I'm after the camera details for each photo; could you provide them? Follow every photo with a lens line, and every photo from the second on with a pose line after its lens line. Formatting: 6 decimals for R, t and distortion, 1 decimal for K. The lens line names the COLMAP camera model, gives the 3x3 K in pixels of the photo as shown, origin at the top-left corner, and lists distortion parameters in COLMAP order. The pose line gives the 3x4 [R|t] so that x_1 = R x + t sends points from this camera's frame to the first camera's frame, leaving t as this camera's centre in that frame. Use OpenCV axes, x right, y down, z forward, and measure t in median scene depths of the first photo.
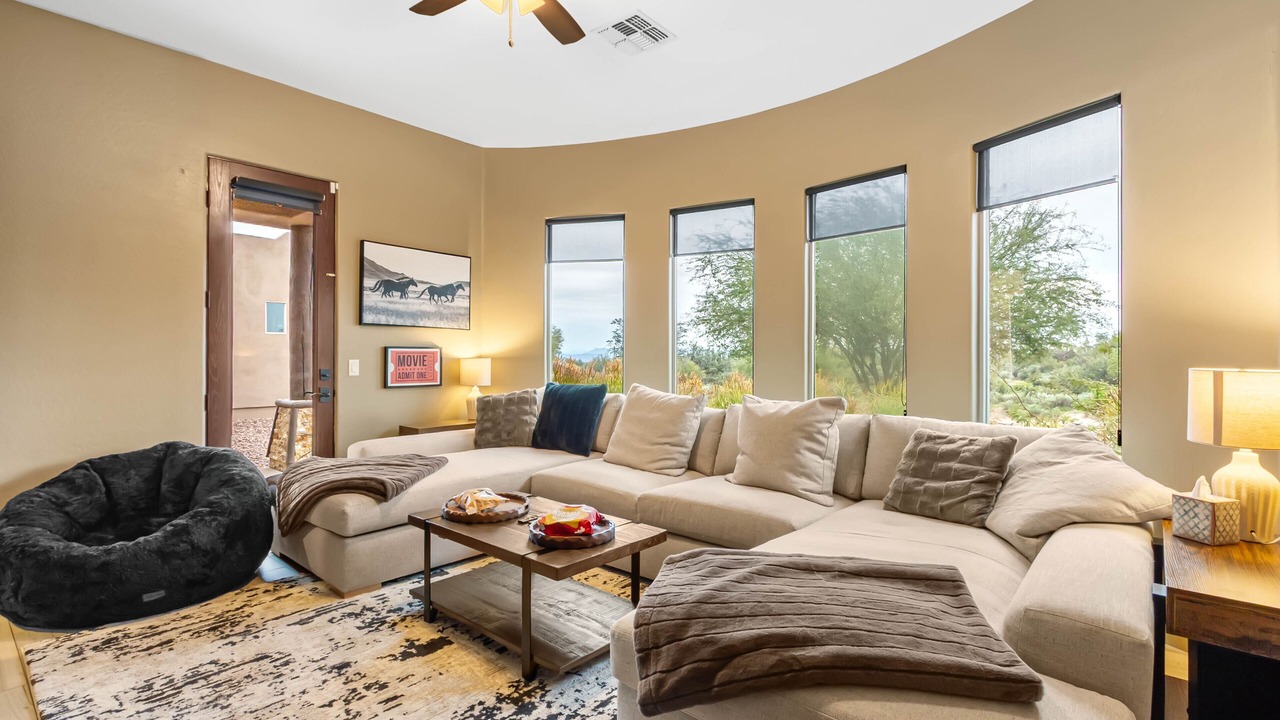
lens RADIAL K [[598.1, 0, 636.4], [0, 598.1, 358.4], [0, 0, 1]] dist [-0.001405, -0.000013]
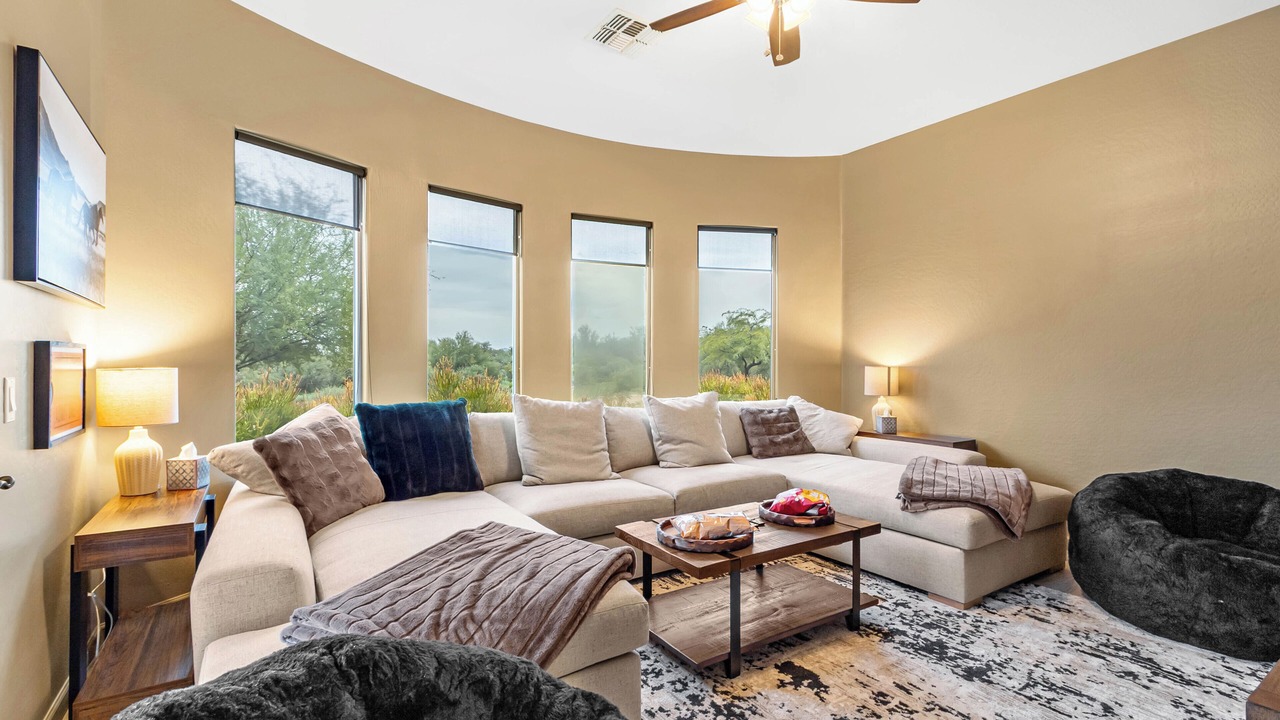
lens RADIAL K [[598.1, 0, 636.4], [0, 598.1, 358.4], [0, 0, 1]] dist [-0.001405, -0.000013]
pose [[0.261622, 0.000883, 0.965170, -1.307626], [0.002304, 0.999996, -0.001540, -0.013040], [-0.965168, 0.002627, 0.261619, 0.985734]]
